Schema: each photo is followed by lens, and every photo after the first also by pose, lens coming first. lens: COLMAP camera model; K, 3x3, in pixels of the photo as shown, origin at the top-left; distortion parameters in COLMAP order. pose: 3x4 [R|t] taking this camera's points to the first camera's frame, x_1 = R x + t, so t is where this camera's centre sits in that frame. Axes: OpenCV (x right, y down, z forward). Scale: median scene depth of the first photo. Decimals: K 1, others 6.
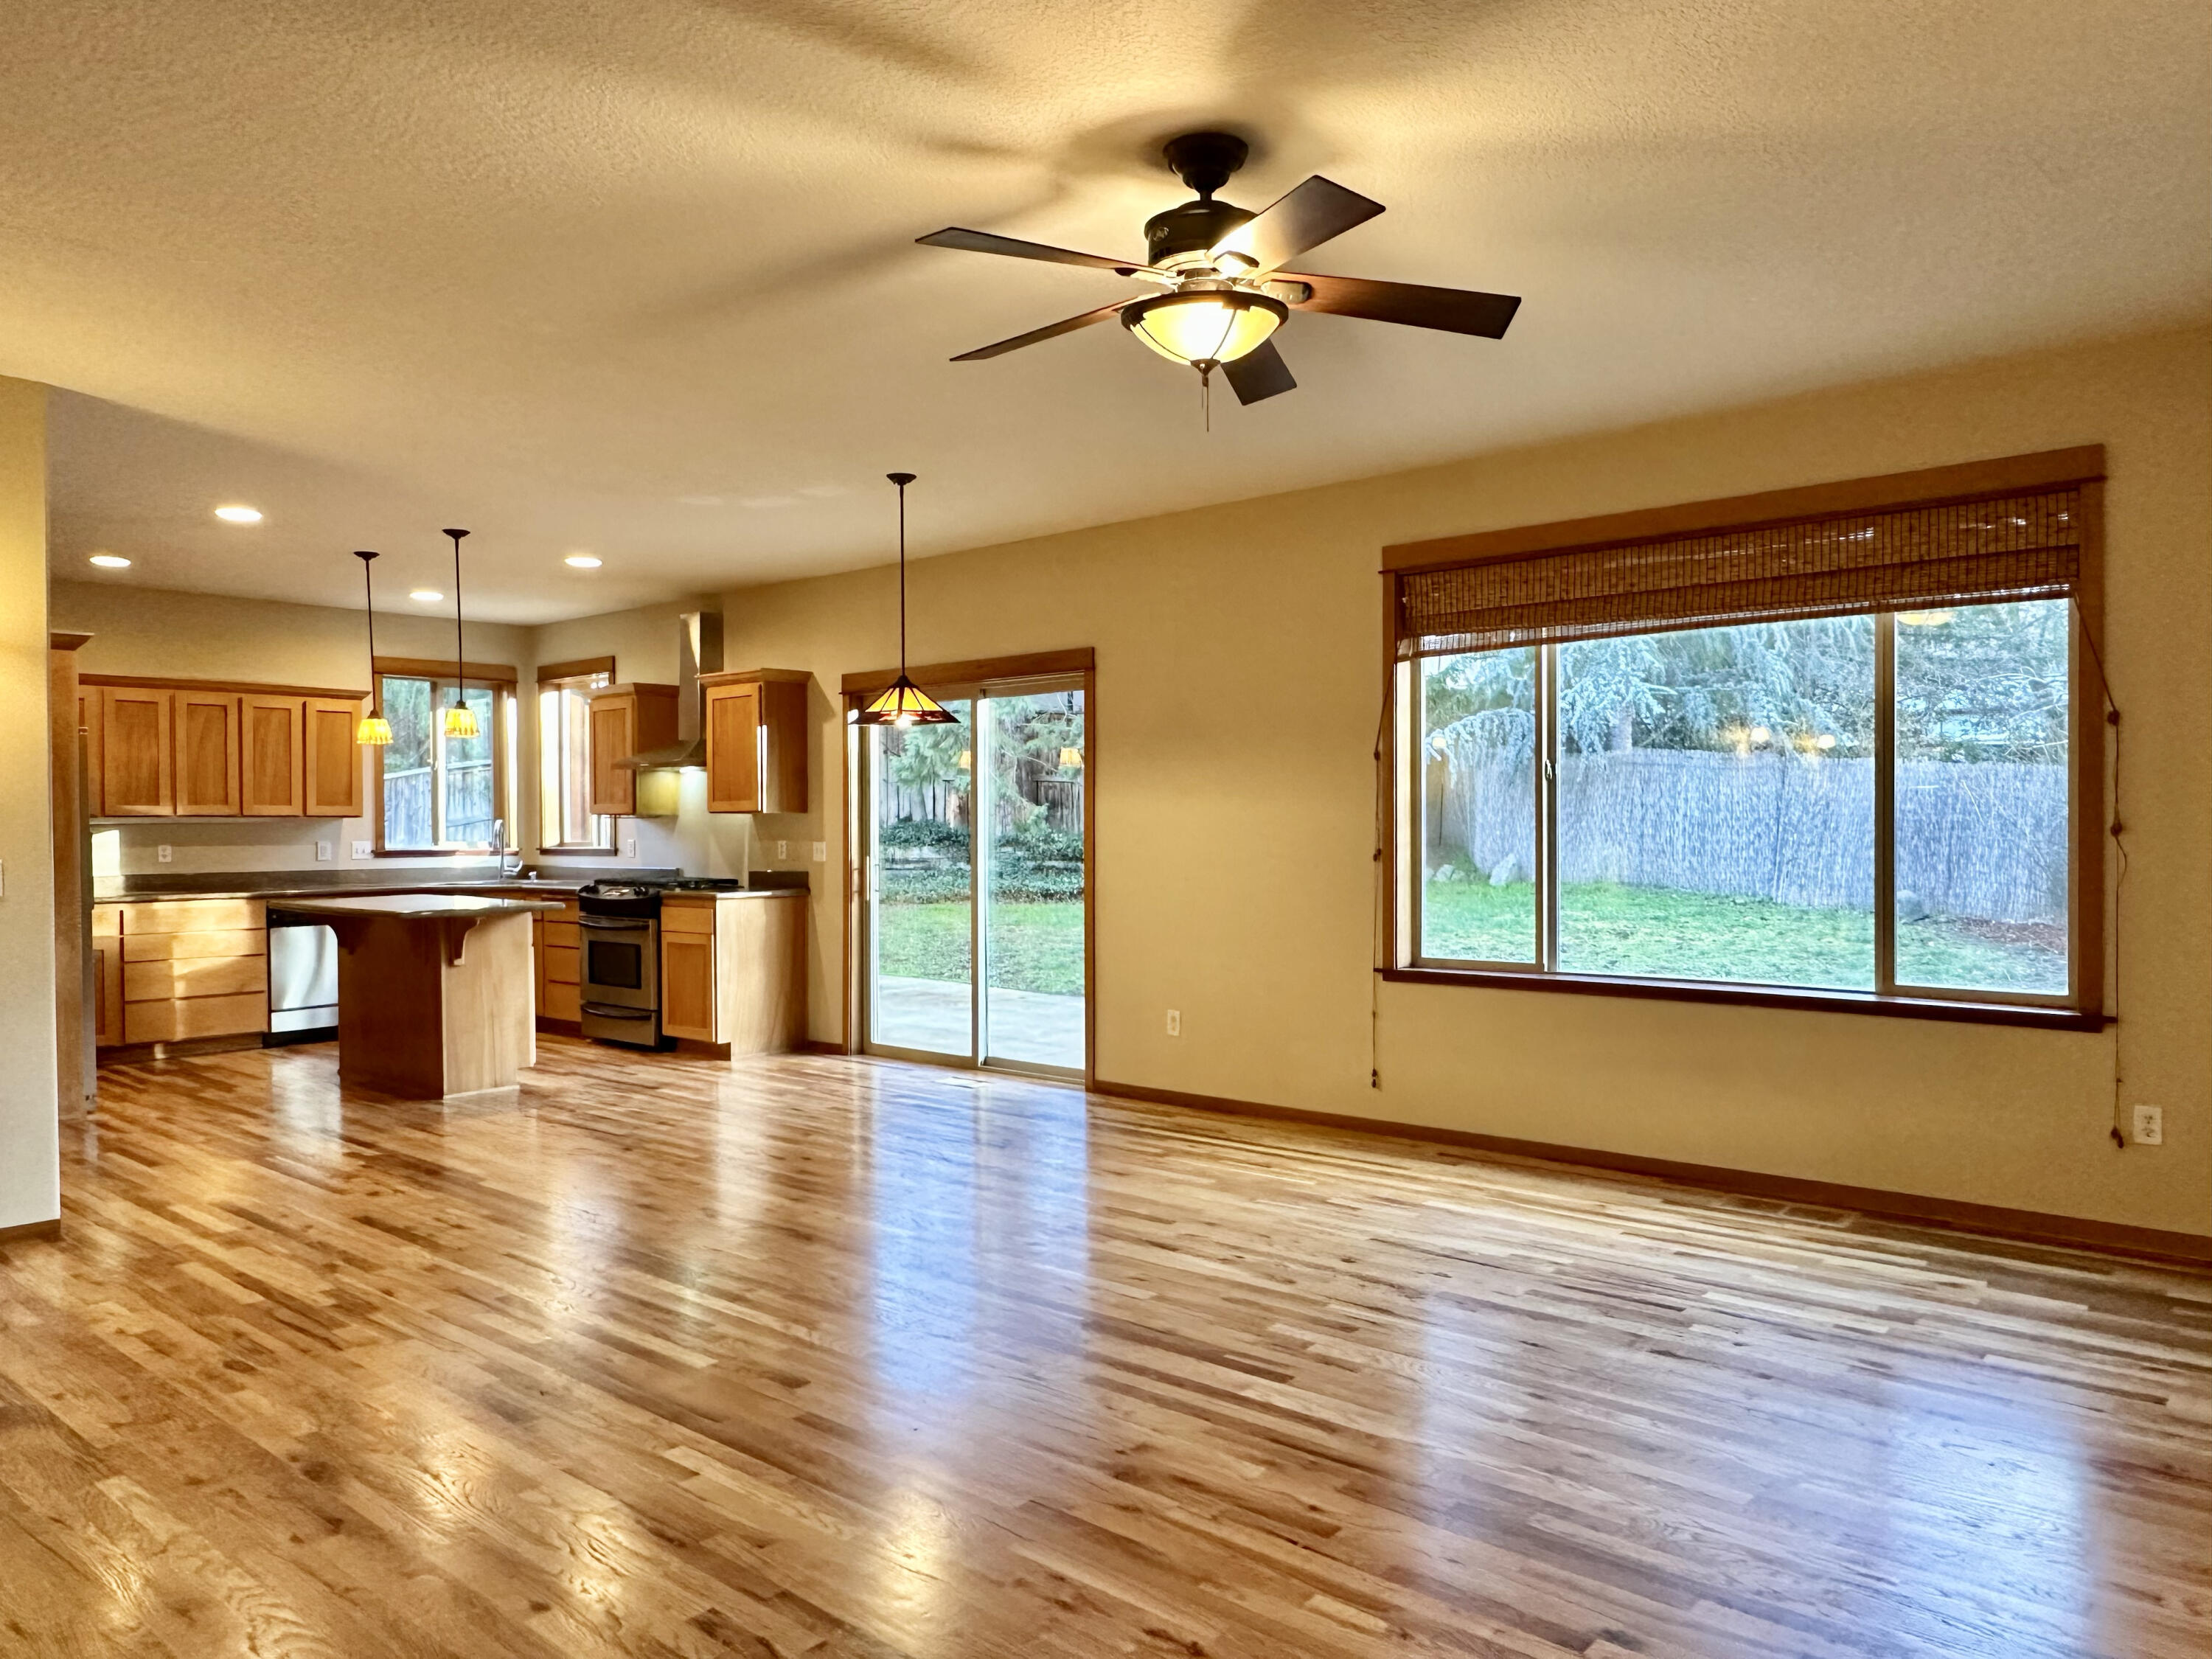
lens RADIAL K [[1523.1, 0, 1111.8], [0, 1523.1, 826.8], [0, 0, 1]] dist [-0.012933, 0.011338]
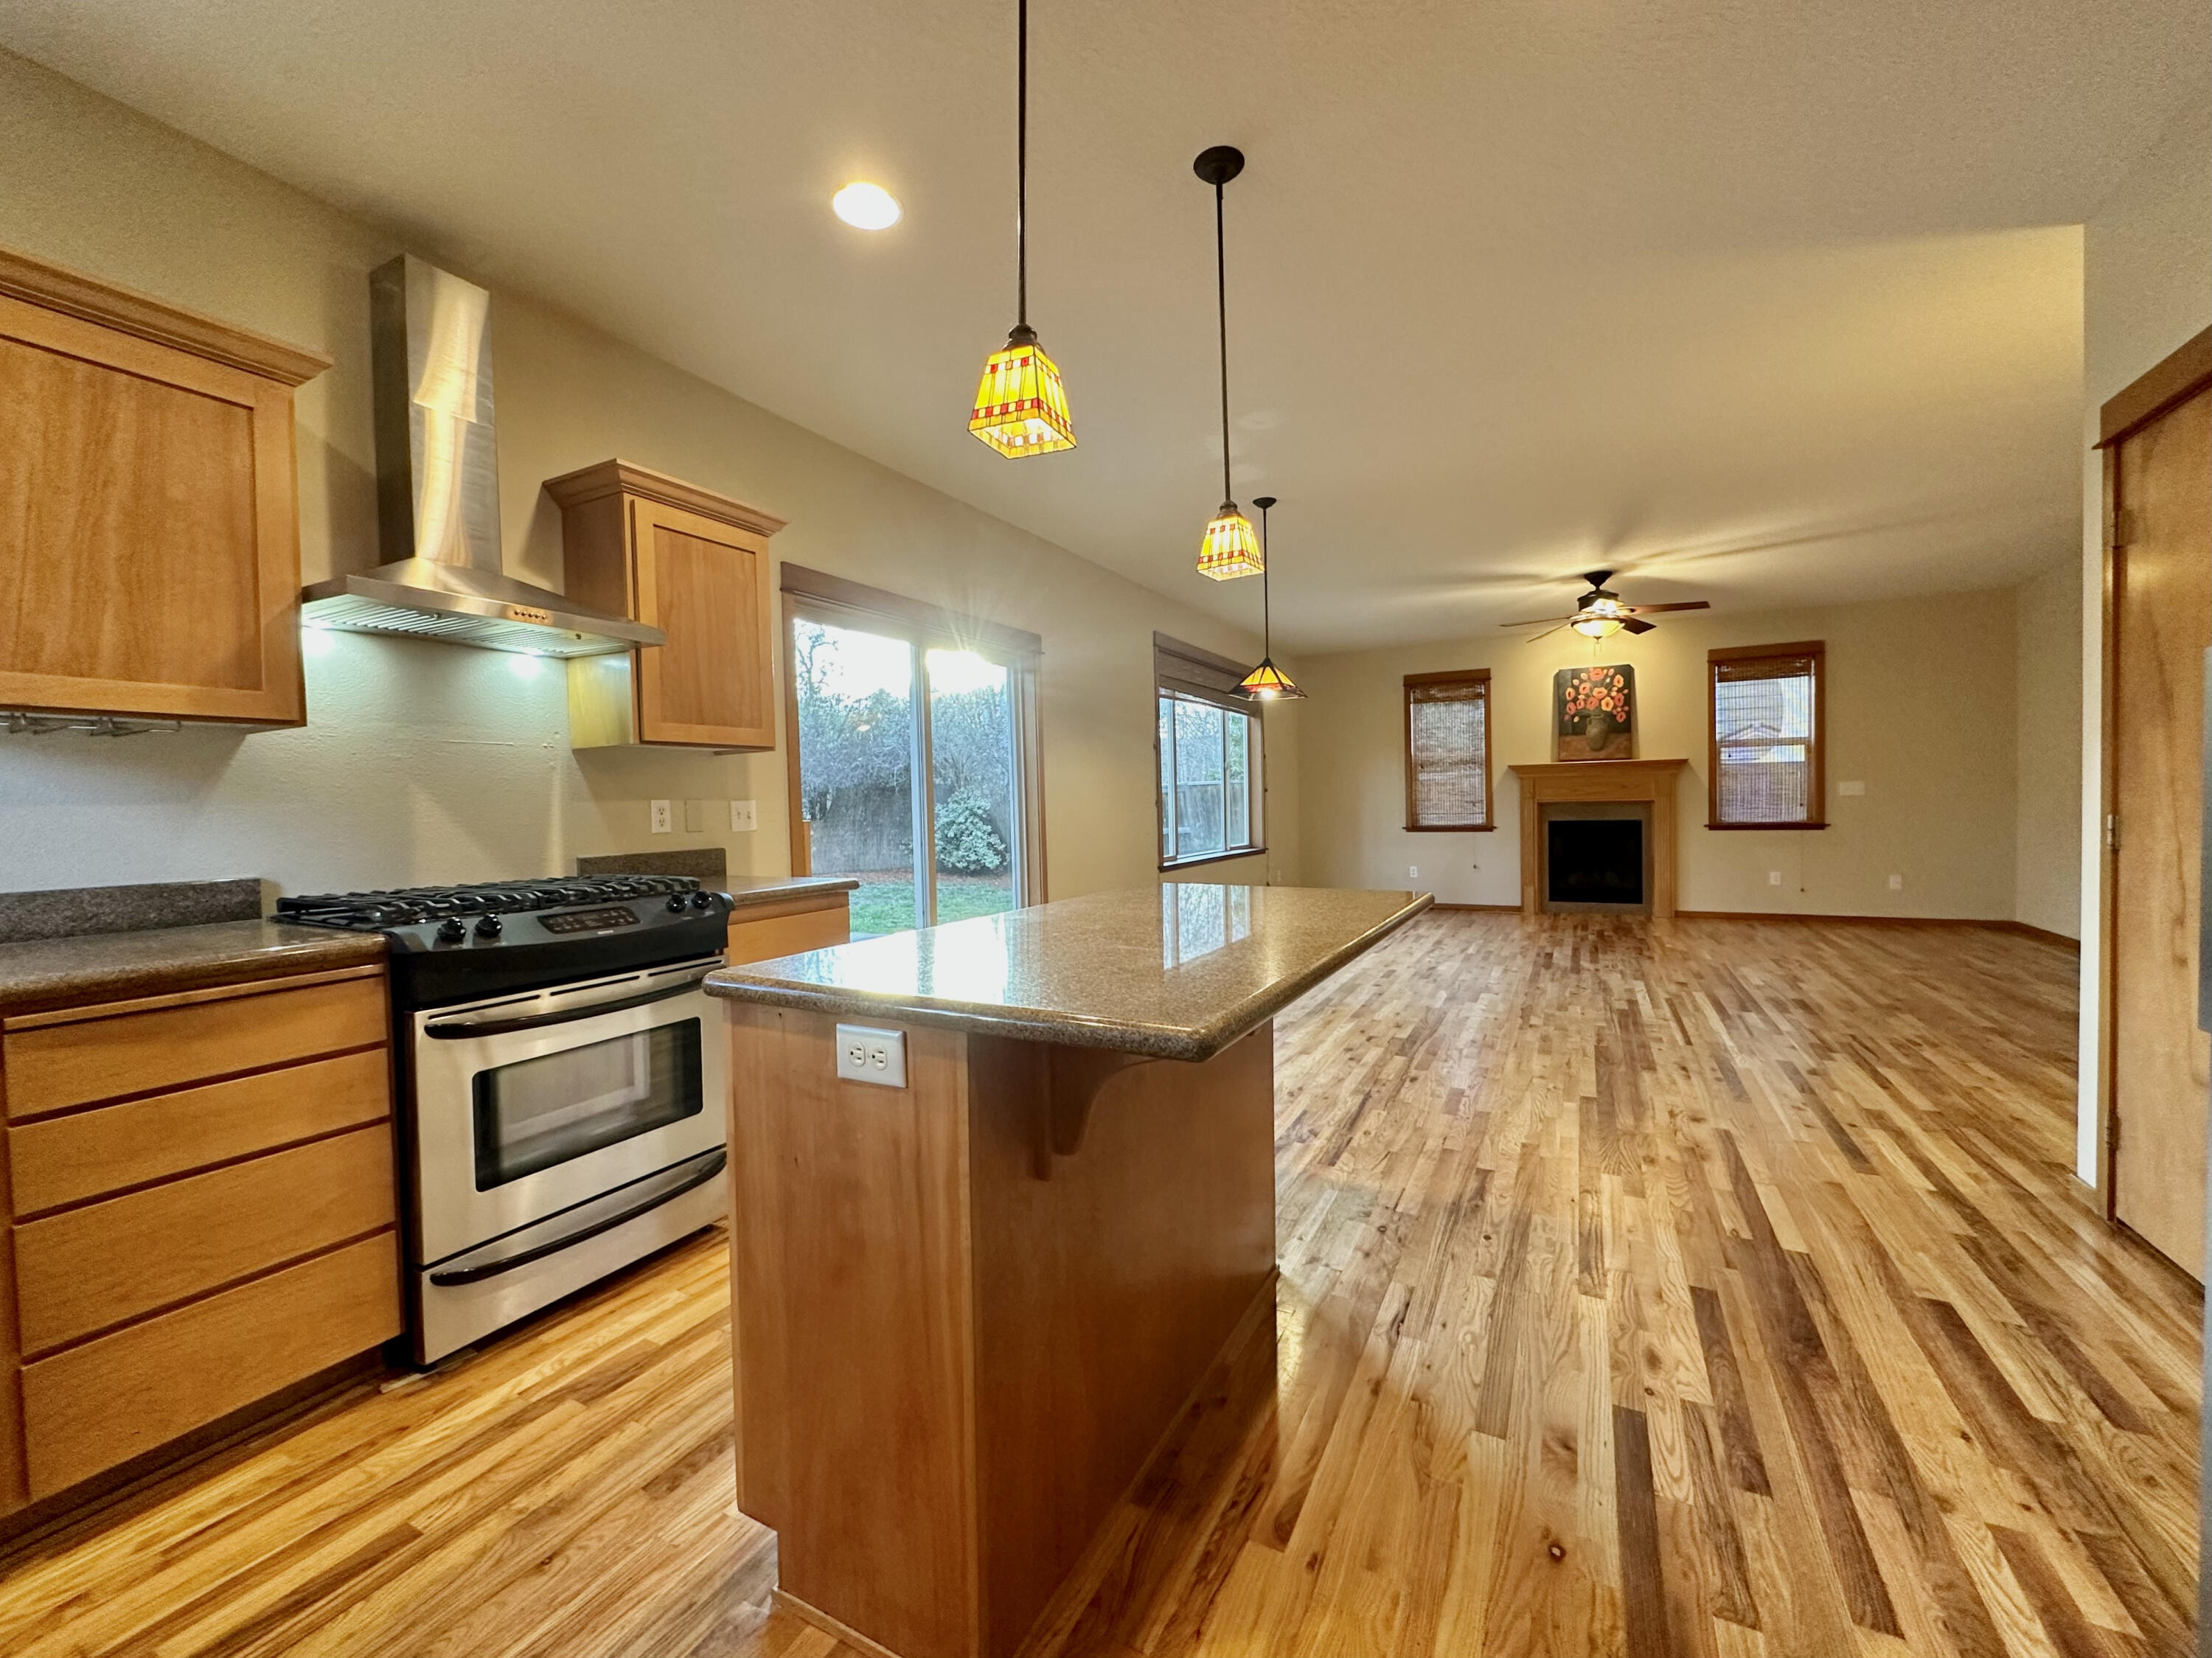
lens RADIAL K [[886.8, 0, 1105.7], [0, 886.8, 836.4], [0, 0, 1]] dist [-0.002010, 0.000374]
pose [[-0.220805, -0.025702, 0.974979, -0.602958], [0.024198, 0.999201, 0.031821, 0.017139], [-0.975018, 0.030619, -0.220007, 0.939823]]
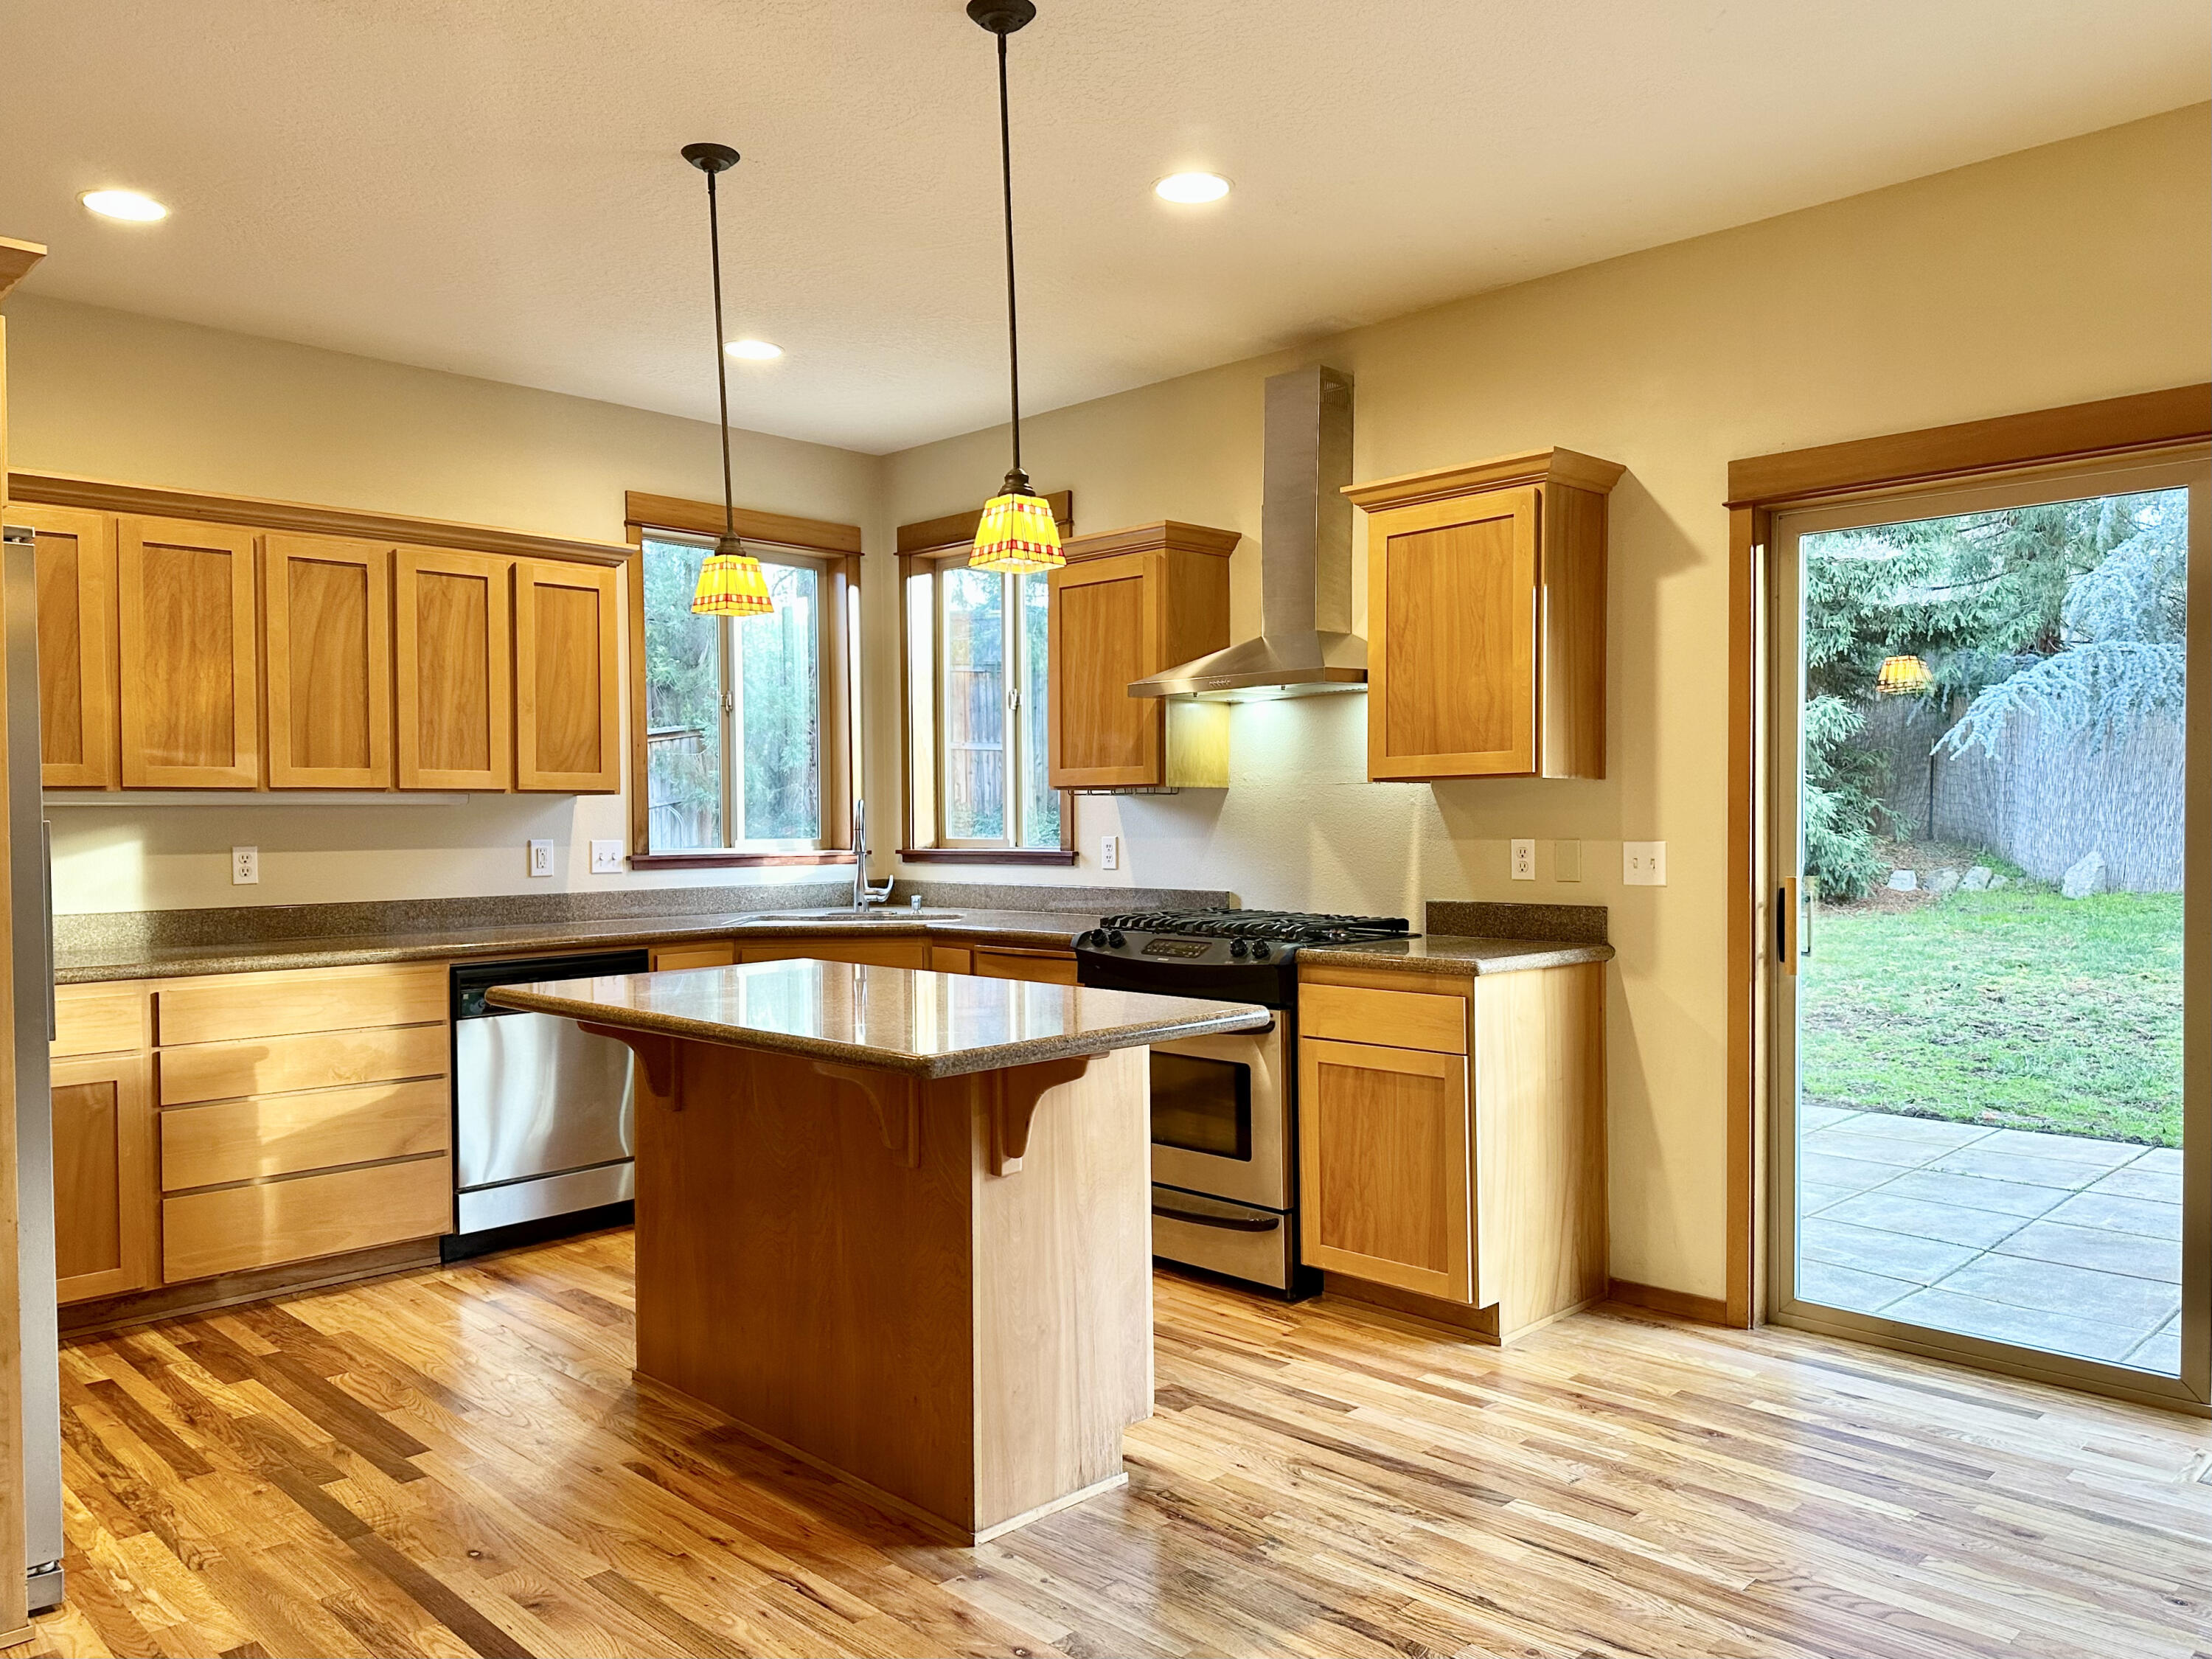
lens RADIAL K [[1601.0, 0, 1102.9], [0, 1601.0, 820.5], [0, 0, 1]] dist [0.032870, -0.026100]
pose [[0.997572, -0.001513, -0.069623, -0.321853], [0.001659, 0.999997, 0.002037, 0.002498], [0.069620, -0.002148, 0.997571, 0.516199]]
